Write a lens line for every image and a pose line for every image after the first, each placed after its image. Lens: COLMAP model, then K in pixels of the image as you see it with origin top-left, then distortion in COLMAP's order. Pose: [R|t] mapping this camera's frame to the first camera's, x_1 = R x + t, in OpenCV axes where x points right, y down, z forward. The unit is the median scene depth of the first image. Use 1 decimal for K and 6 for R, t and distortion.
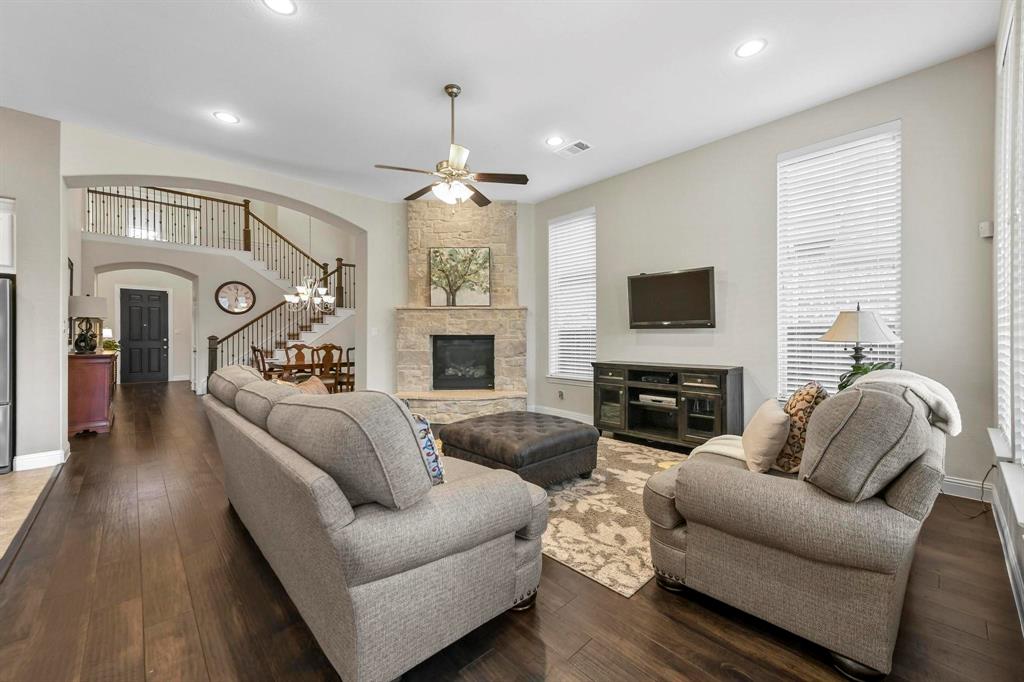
lens RADIAL K [[402.2, 0, 518.3], [0, 402.2, 334.9], [0, 0, 1]] dist [0.013830, 0.000613]
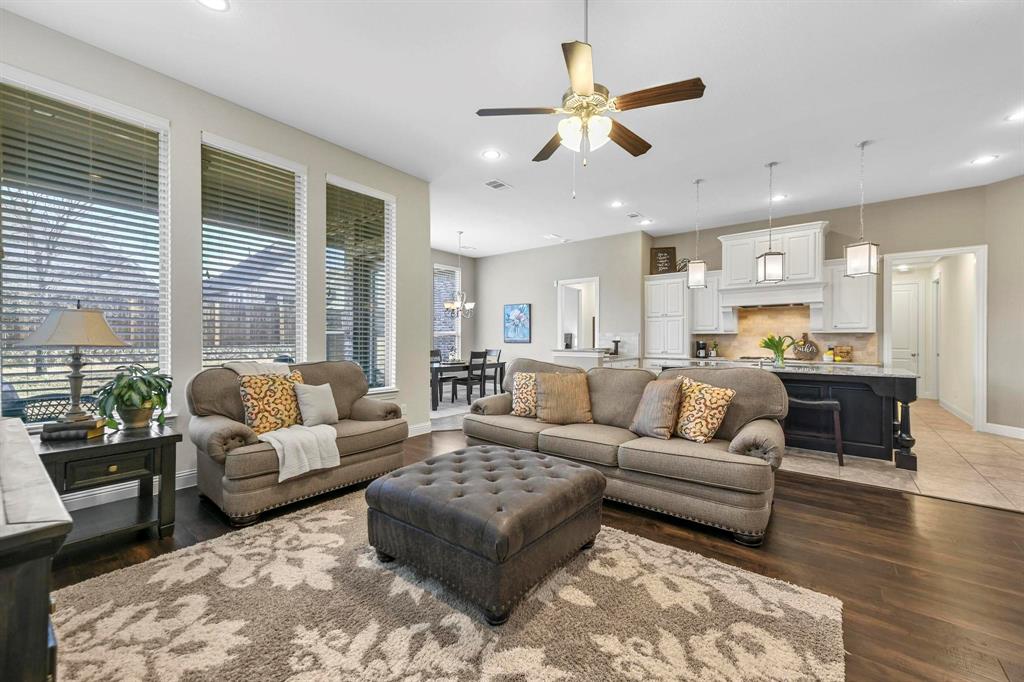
lens RADIAL K [[402.2, 0, 515.2], [0, 402.2, 340.0], [0, 0, 1]] dist [0.013830, 0.000613]
pose [[-0.989413, -0.000663, -0.145128, 0.031287], [-0.000536, 0.999999, -0.000914, 0.001162], [0.145128, -0.000827, -0.989413, 0.884110]]
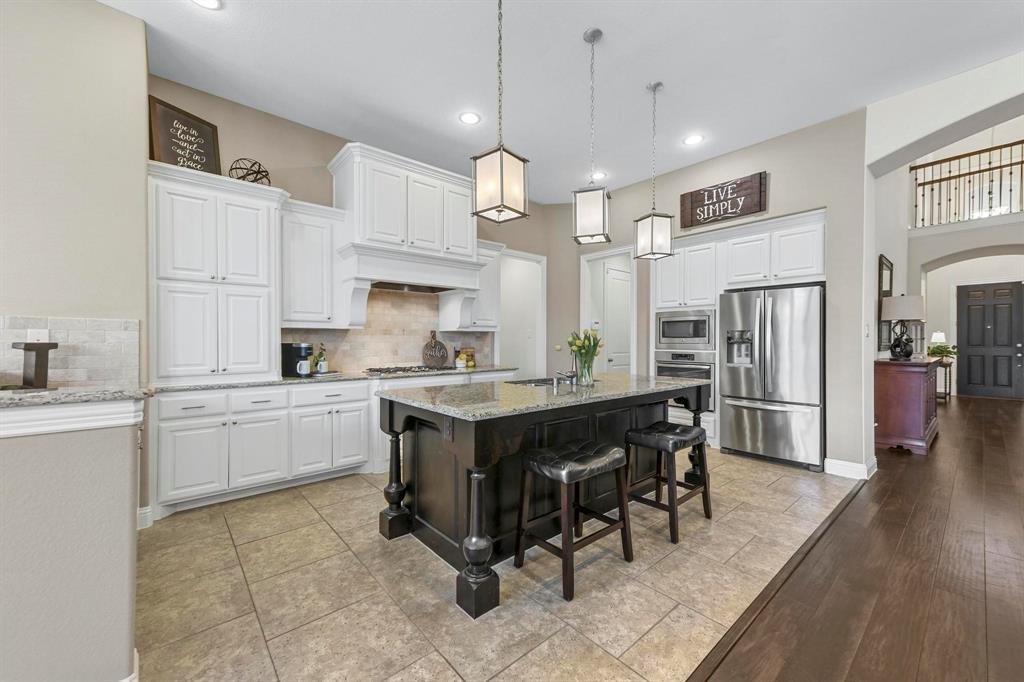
lens RADIAL K [[402.2, 0, 517.9], [0, 402.2, 341.8], [0, 0, 1]] dist [0.013830, 0.000613]
pose [[-0.040725, 0.003518, -0.999164, -0.107160], [0.002236, 0.999992, 0.003429, 0.000215], [0.999168, -0.002095, -0.040732, 0.161343]]
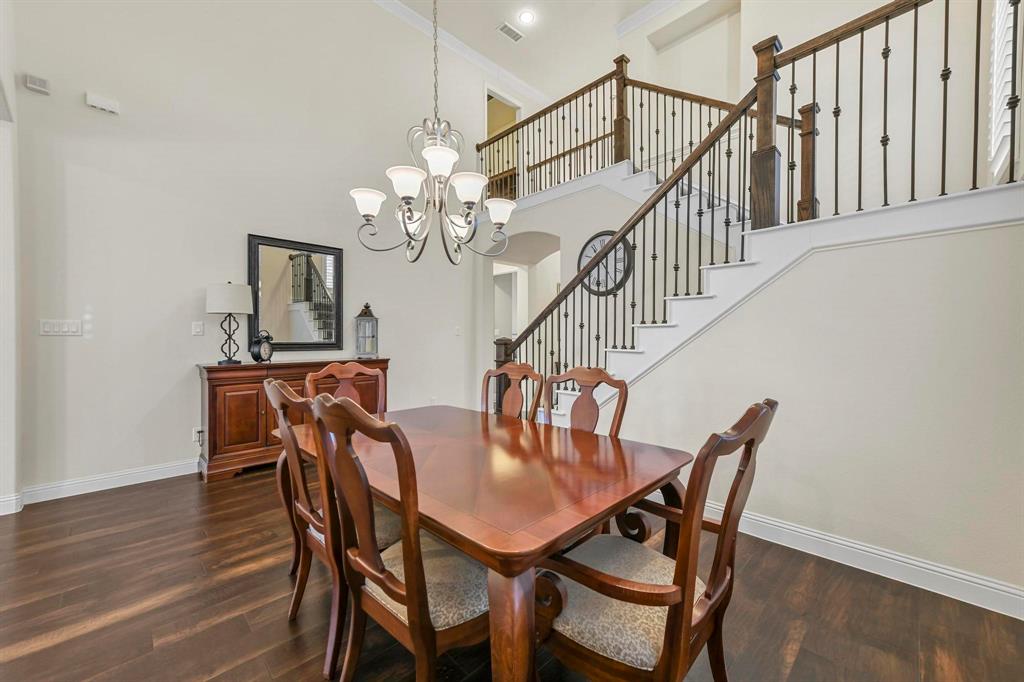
lens RADIAL K [[402.2, 0, 512.6], [0, 402.2, 339.6], [0, 0, 1]] dist [0.013830, 0.000613]
pose [[0.018817, 0.003151, -0.999818, -0.263913], [0.003747, 0.999988, 0.003222, 0.002576], [0.999816, -0.003807, 0.018805, 1.207091]]
